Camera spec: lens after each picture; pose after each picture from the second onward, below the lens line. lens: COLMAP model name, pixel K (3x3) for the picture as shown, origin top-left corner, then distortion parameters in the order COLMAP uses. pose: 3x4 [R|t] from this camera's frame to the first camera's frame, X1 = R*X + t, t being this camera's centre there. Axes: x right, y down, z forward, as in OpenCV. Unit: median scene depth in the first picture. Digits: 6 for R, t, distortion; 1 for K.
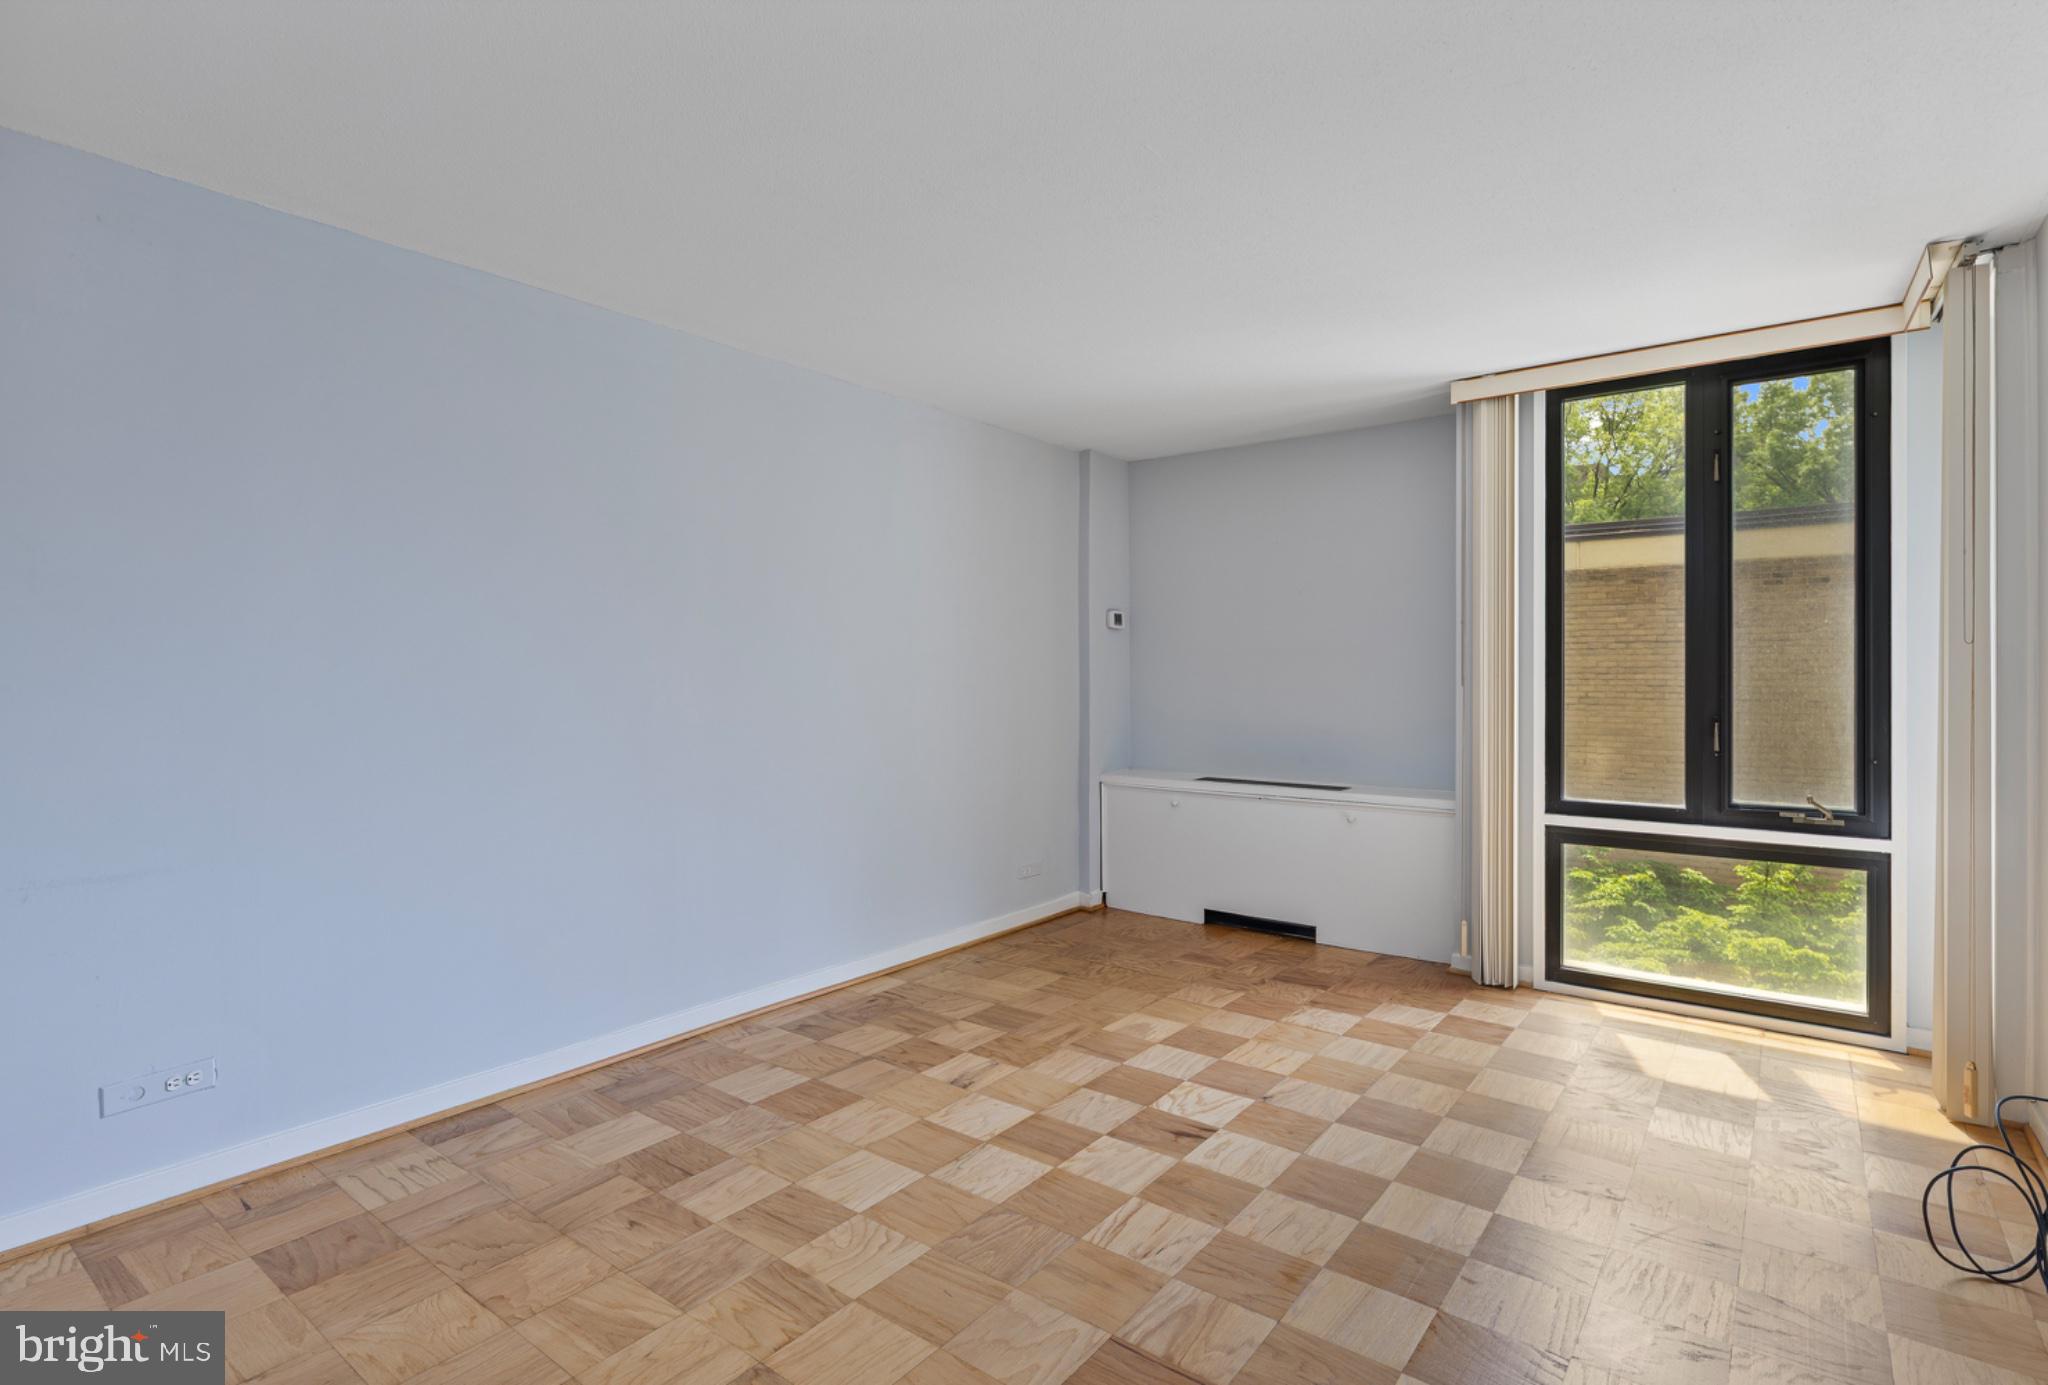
lens RADIAL K [[1016.3, 0, 1023.5], [0, 1016.3, 682.6], [0, 0, 1]] dist [0.000268, 0.000487]
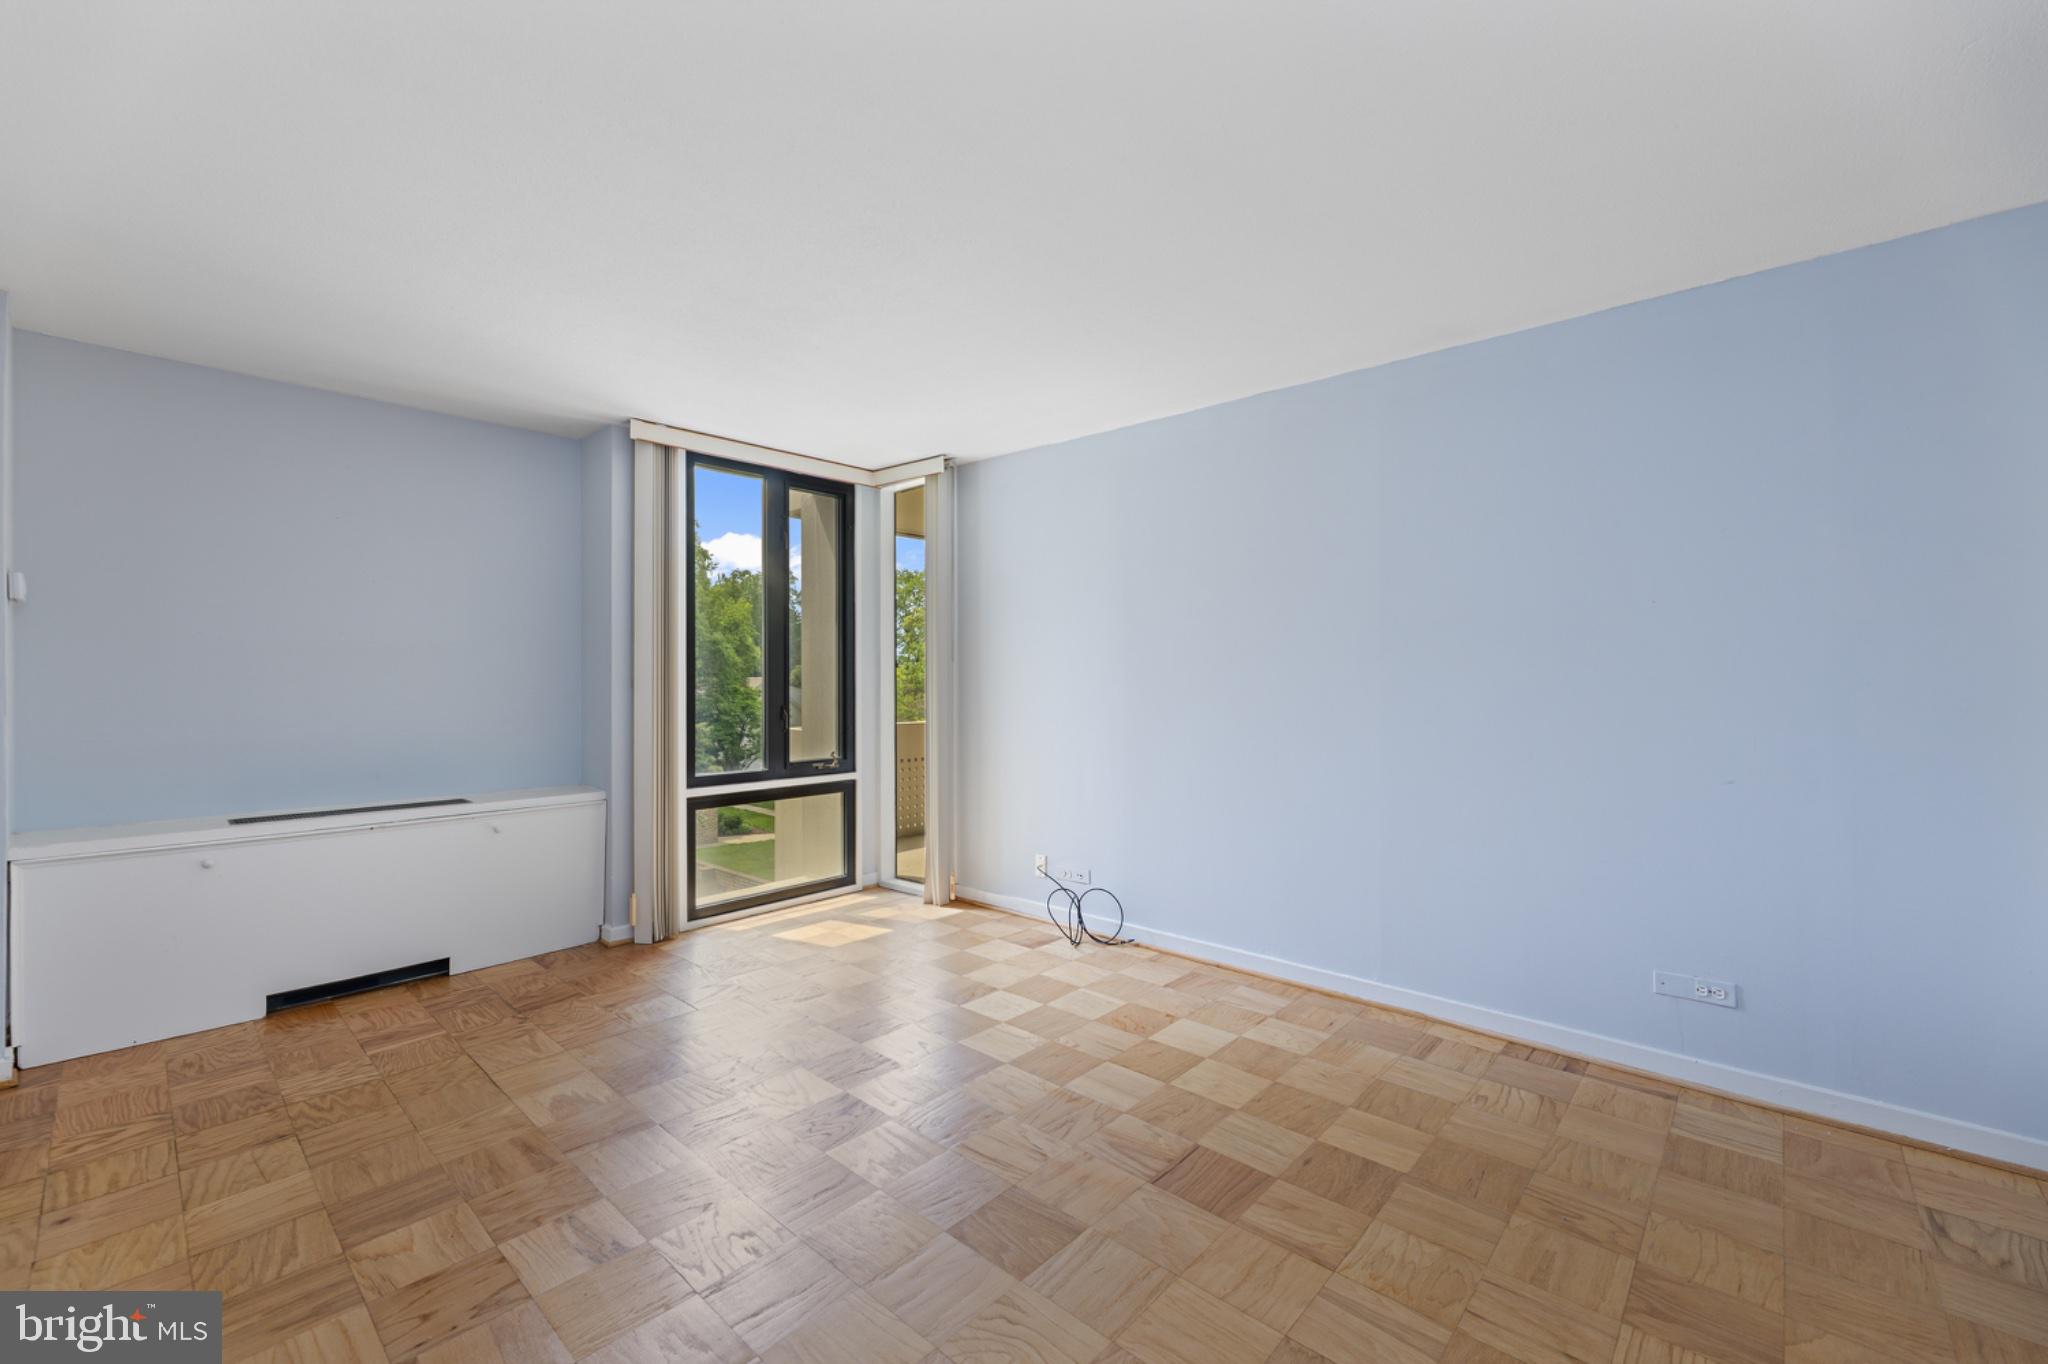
lens RADIAL K [[825.6, 0, 1023.0], [0, 825.6, 681.1], [0, 0, 1]] dist [0.008109, -0.000417]
pose [[0.090993, -0.003973, 0.995844, -0.464138], [0.008040, 0.999962, 0.003254, -0.003855], [-0.995819, 0.007711, 0.091021, 0.496596]]
